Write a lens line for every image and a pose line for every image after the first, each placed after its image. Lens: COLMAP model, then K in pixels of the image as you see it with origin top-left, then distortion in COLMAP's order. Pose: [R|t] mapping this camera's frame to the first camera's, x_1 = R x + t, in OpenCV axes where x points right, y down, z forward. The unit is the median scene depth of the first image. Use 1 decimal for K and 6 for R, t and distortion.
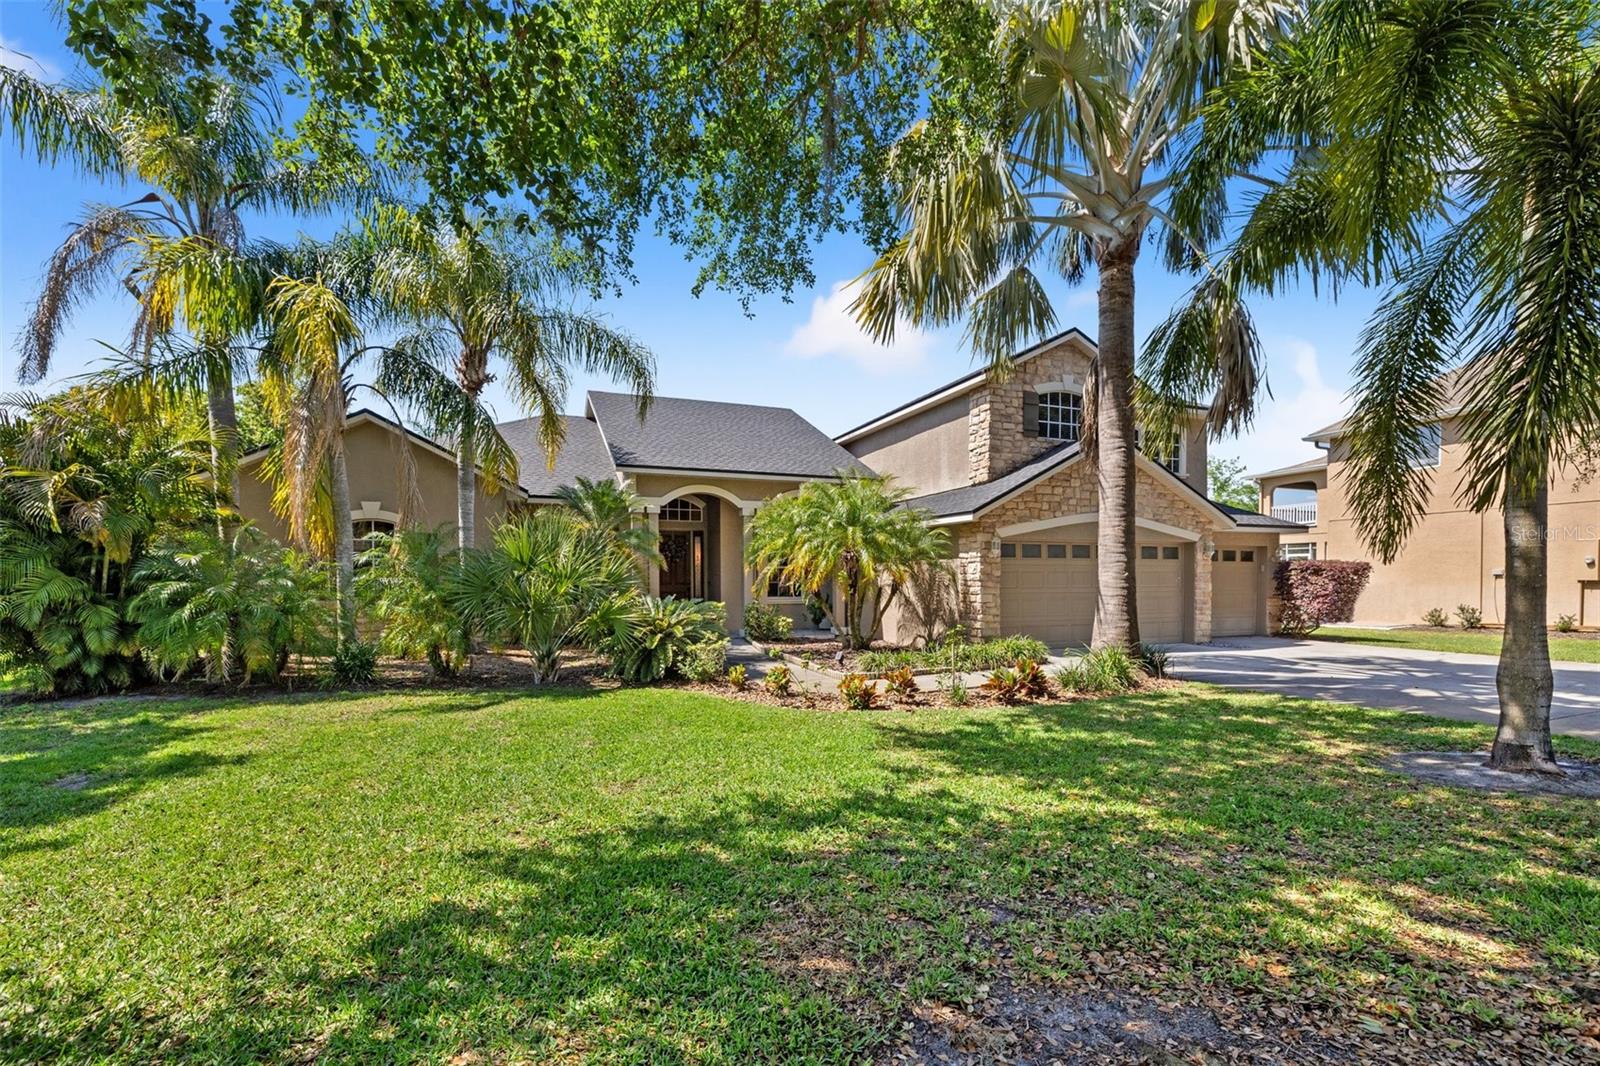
lens RADIAL K [[682.0, 0, 798.9], [0, 682.0, 596.6], [0, 0, 1]] dist [0.001544, 0.000185]
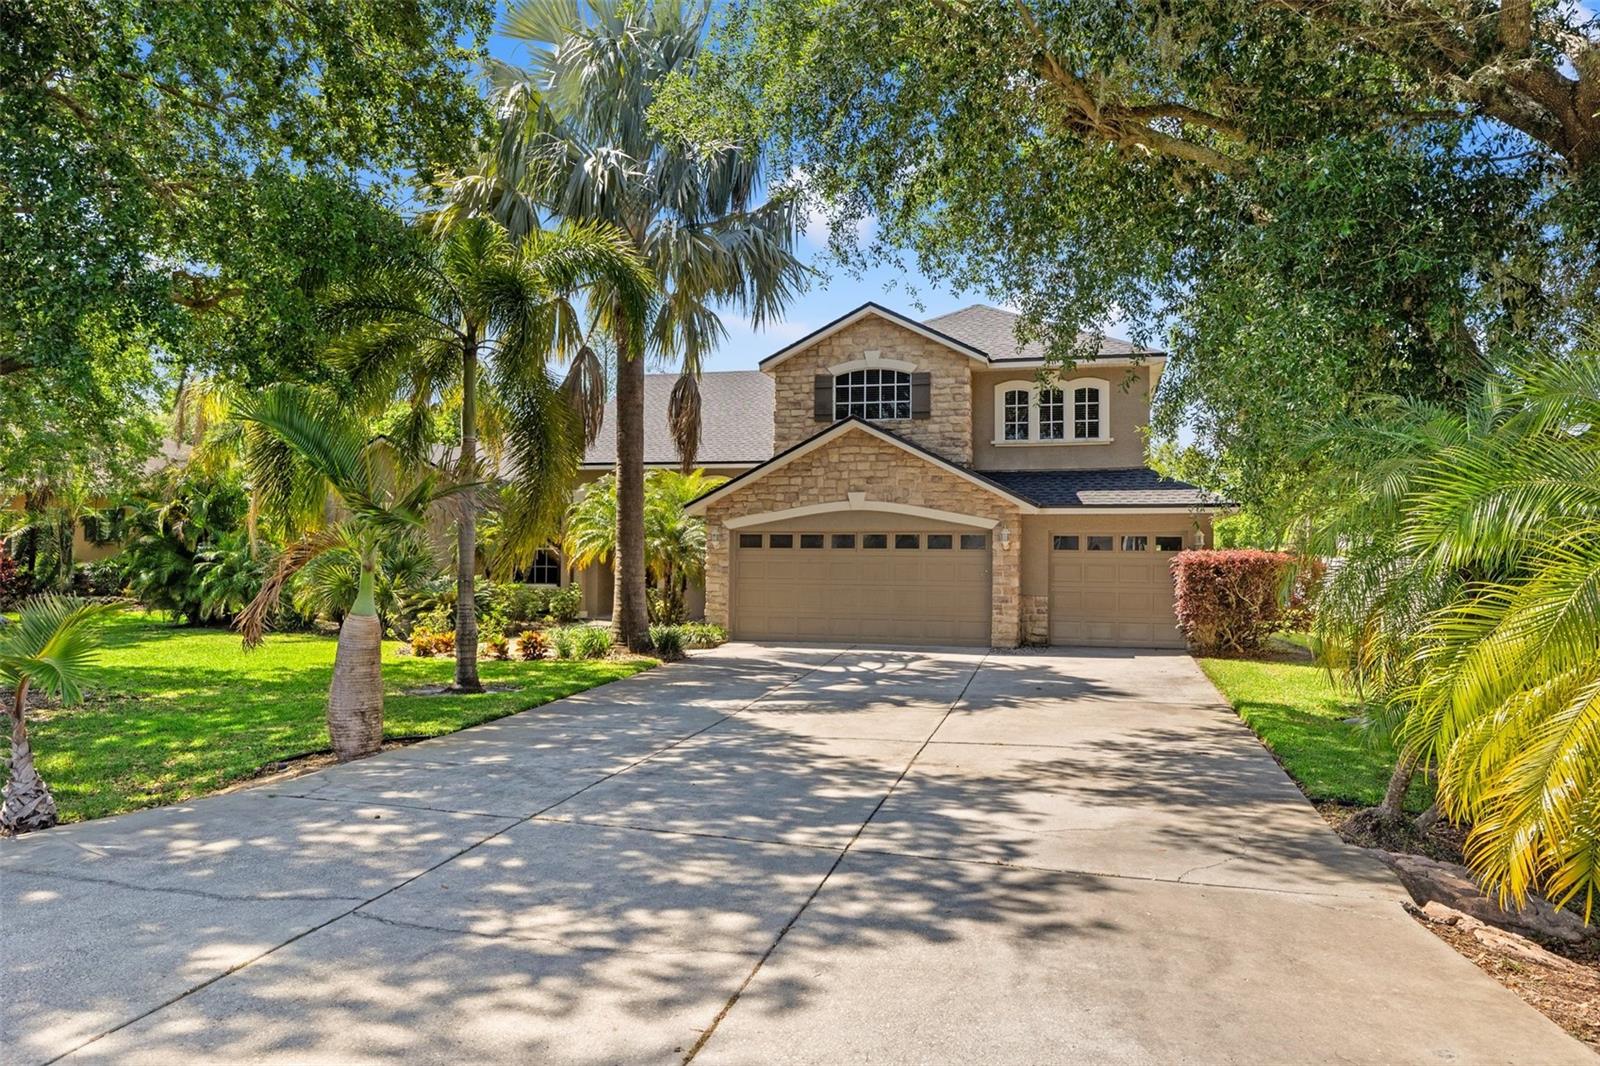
lens RADIAL K [[1164.9, 0, 807.6], [0, 1164.9, 533.6], [0, 0, 1]] dist [0.001096, 0.001512]
pose [[0.815101, -0.002739, -0.579313, 1.260066], [-0.025338, 0.998863, -0.040373, -0.009726], [0.578765, 0.047587, 0.814105, -0.336626]]
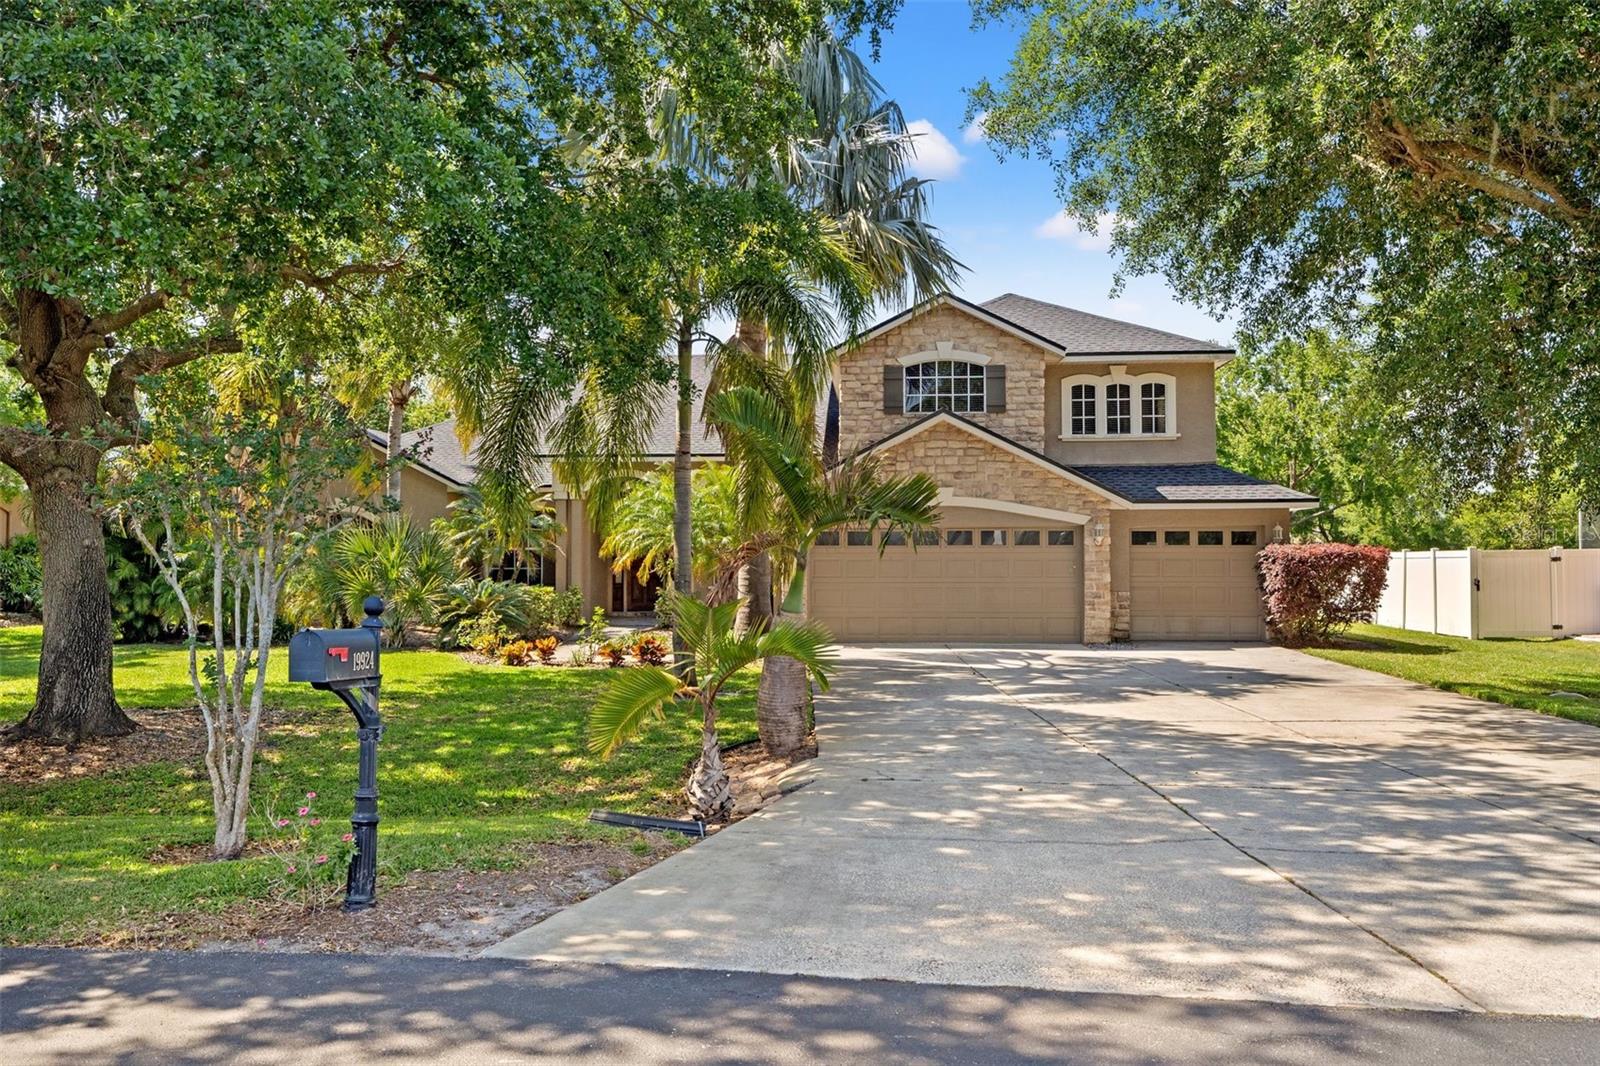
lens RADIAL K [[1320.3, 0, 800.0], [0, 1320.3, 533.0], [0, 0, 1]] dist [-0.004906, -0.003716]
pose [[0.905368, -0.007046, -0.424570, 0.975601], [-0.011530, 0.999086, -0.041167, 0.002362], [0.424471, 0.042167, 0.904459, -0.660478]]
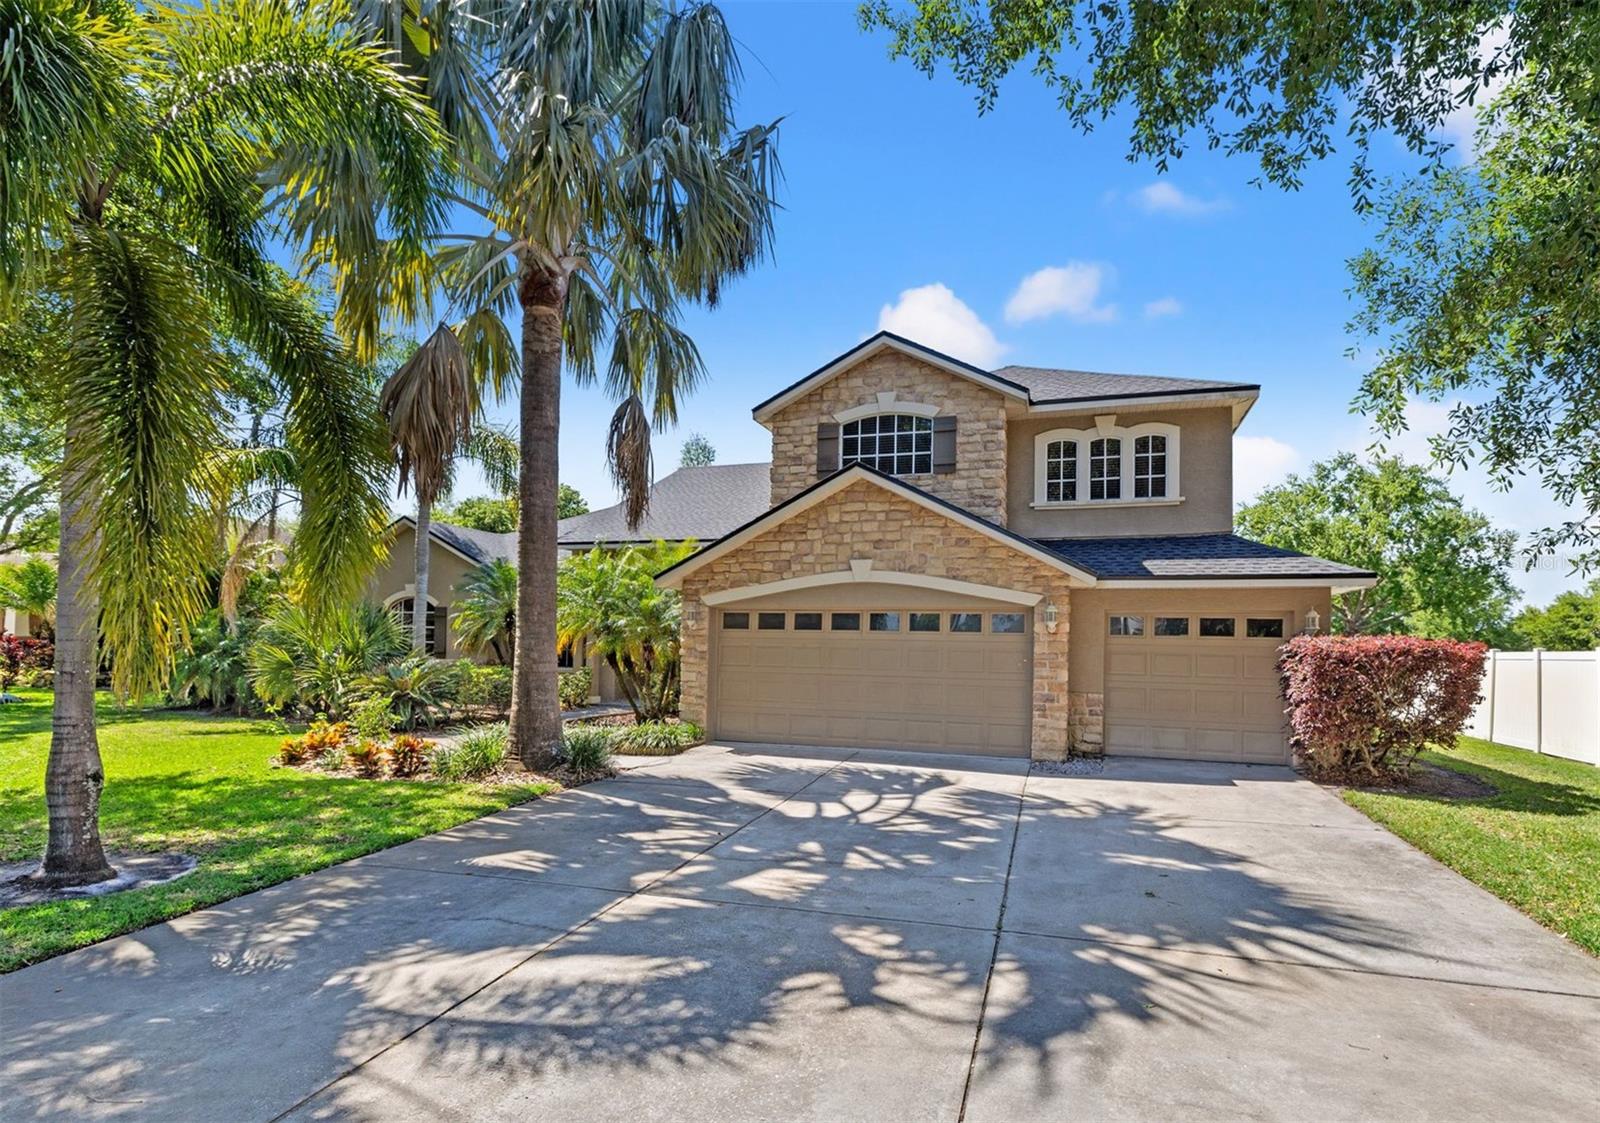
lens RADIAL K [[804.9, 0, 843.4], [0, 804.9, 633.6], [0, 0, 1]] dist [-0.000099, -0.000309]
pose [[0.788512, 0.007777, -0.614971, 0.929362], [-0.036331, 0.998763, -0.033953, -0.021141], [0.613946, 0.049114, 0.787819, 0.273736]]
